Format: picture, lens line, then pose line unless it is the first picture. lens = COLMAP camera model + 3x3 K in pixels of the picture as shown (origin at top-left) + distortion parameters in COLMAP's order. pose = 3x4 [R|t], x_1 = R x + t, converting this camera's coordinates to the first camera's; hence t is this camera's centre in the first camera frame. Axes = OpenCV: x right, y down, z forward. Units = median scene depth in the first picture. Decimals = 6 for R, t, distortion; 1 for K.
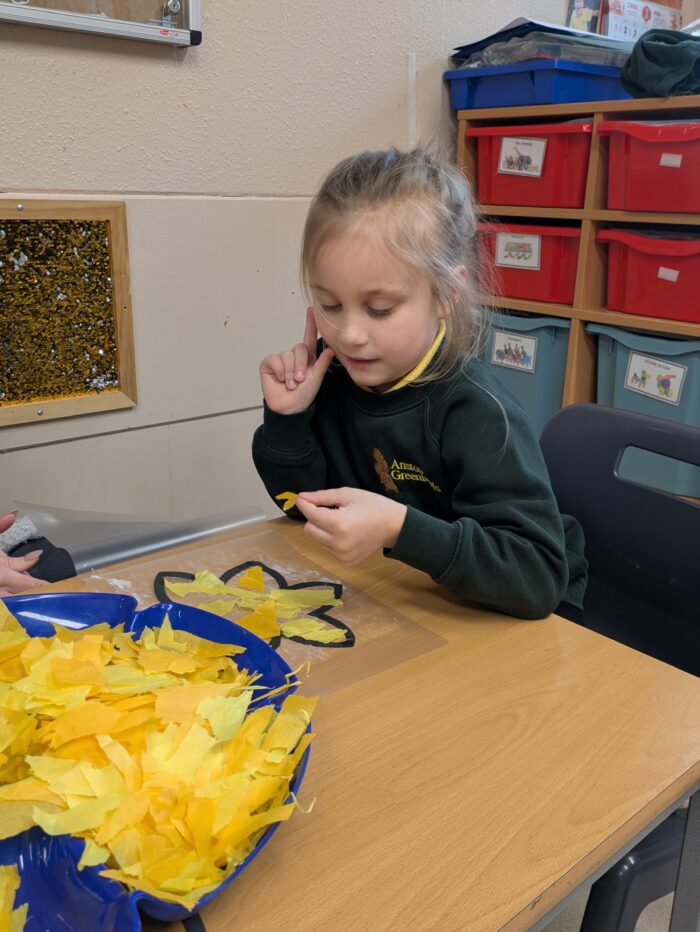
lens RADIAL K [[867.9, 0, 349.0], [0, 867.9, 468.4], [0, 0, 1]] dist [0.009054, 0.000000]
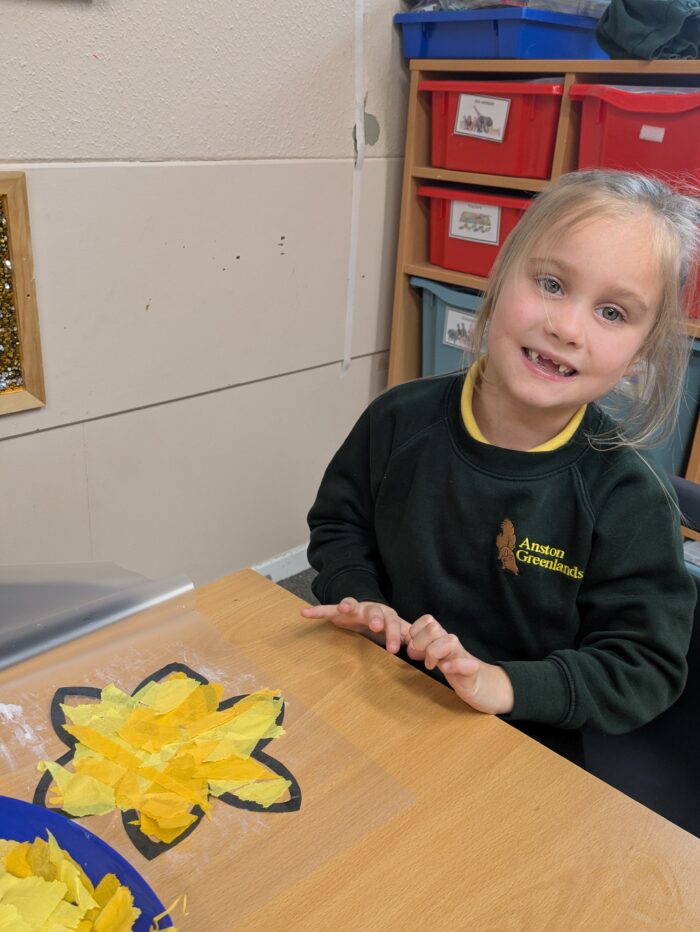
lens RADIAL K [[867.9, 0, 330.8], [0, 867.9, 449.7], [0, 0, 1]] dist [0.009054, 0.000000]
pose [[0.998469, 0.000131, 0.055308, -0.005114], [-0.004071, 0.997459, 0.071127, -0.089685], [-0.055158, -0.071243, 0.995933, 0.106960]]
